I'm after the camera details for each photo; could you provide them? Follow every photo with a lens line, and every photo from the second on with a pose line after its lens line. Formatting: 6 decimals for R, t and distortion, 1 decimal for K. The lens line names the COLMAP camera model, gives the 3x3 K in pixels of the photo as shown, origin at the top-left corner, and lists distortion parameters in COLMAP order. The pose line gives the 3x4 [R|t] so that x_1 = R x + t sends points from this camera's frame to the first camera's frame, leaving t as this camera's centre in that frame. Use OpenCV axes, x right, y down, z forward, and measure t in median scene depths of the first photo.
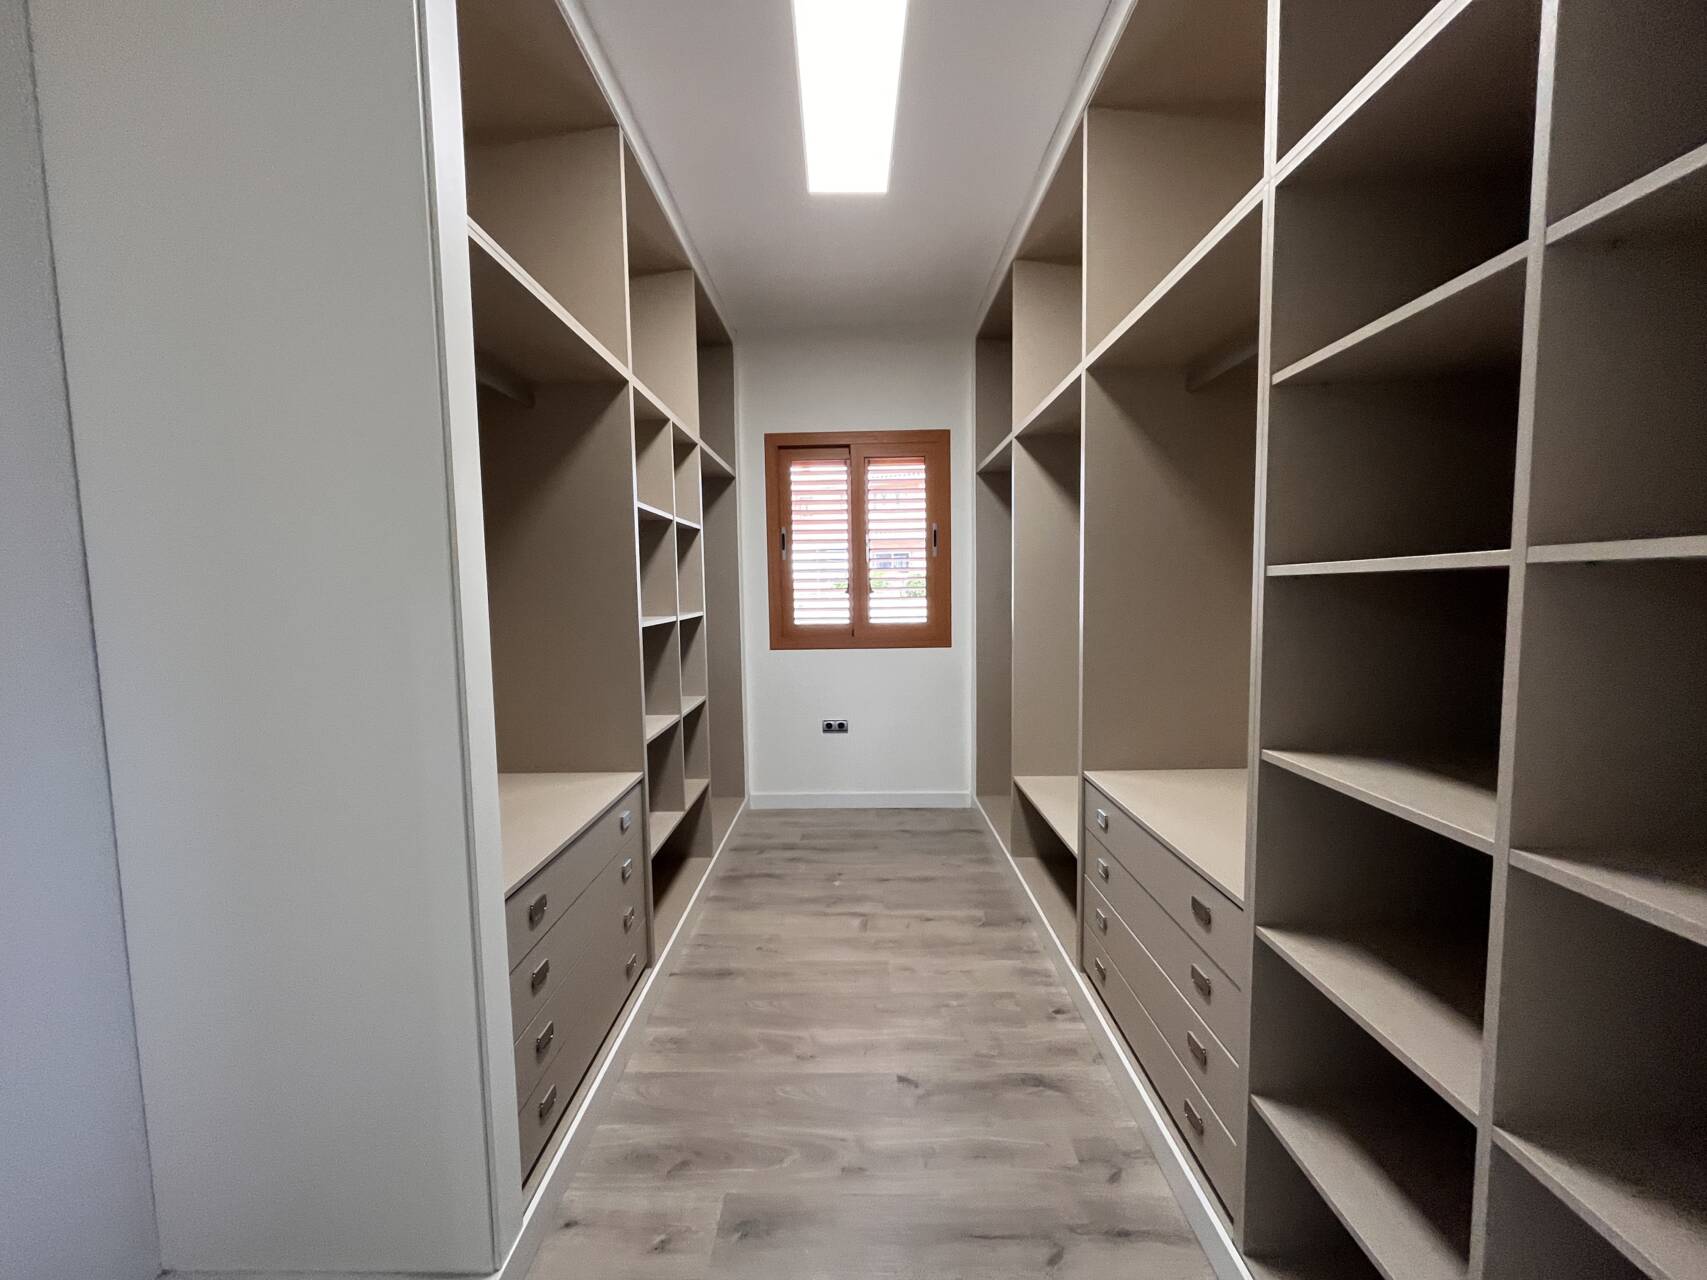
lens RADIAL K [[688.0, 0, 850.0], [0, 688.0, 626.4], [0, 0, 1]] dist [-0.000347, -0.000491]
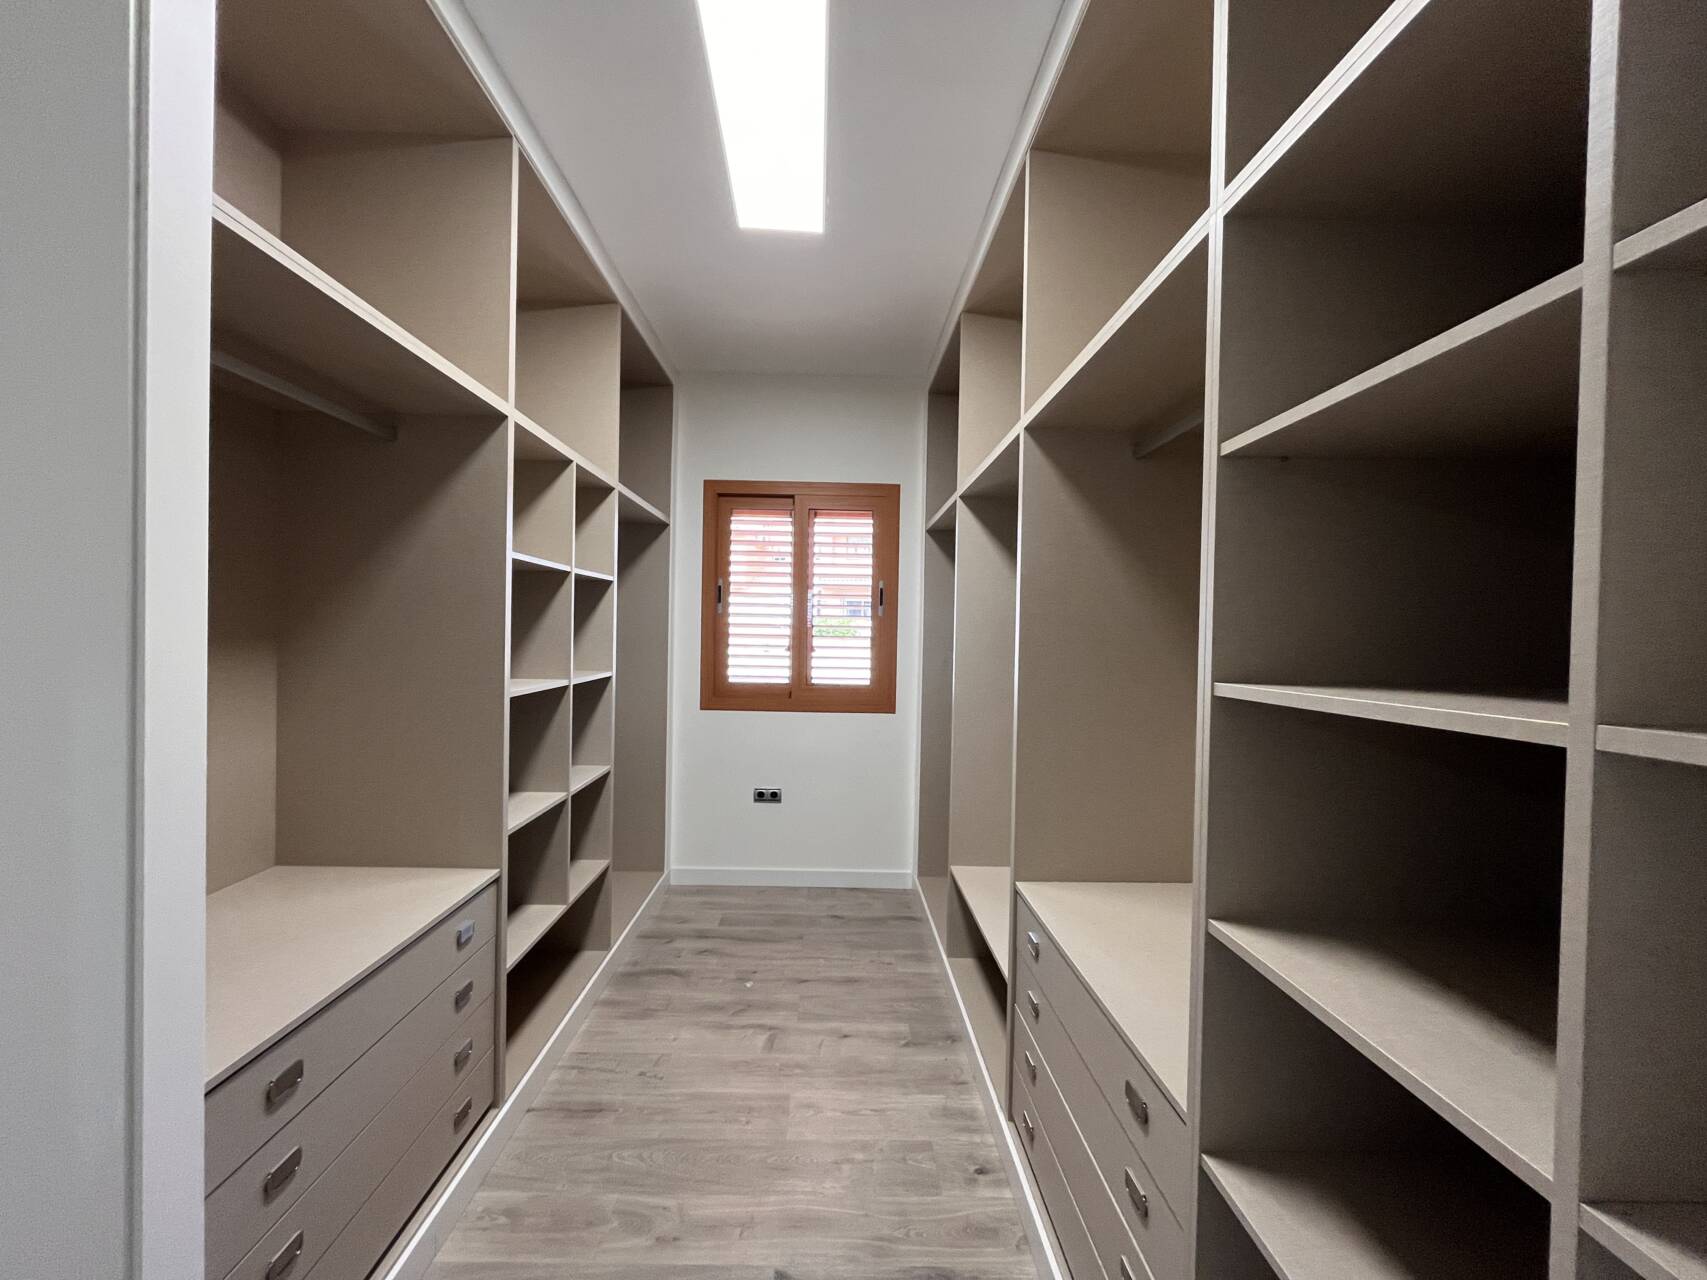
lens RADIAL K [[688.0, 0, 847.4], [0, 688.0, 625.1], [0, 0, 1]] dist [-0.000347, -0.000491]
pose [[0.998515, 0.037600, 0.039409, 0.080918], [-0.034827, 0.997020, -0.068835, -0.043945], [-0.041880, 0.067361, 0.996849, 0.120937]]
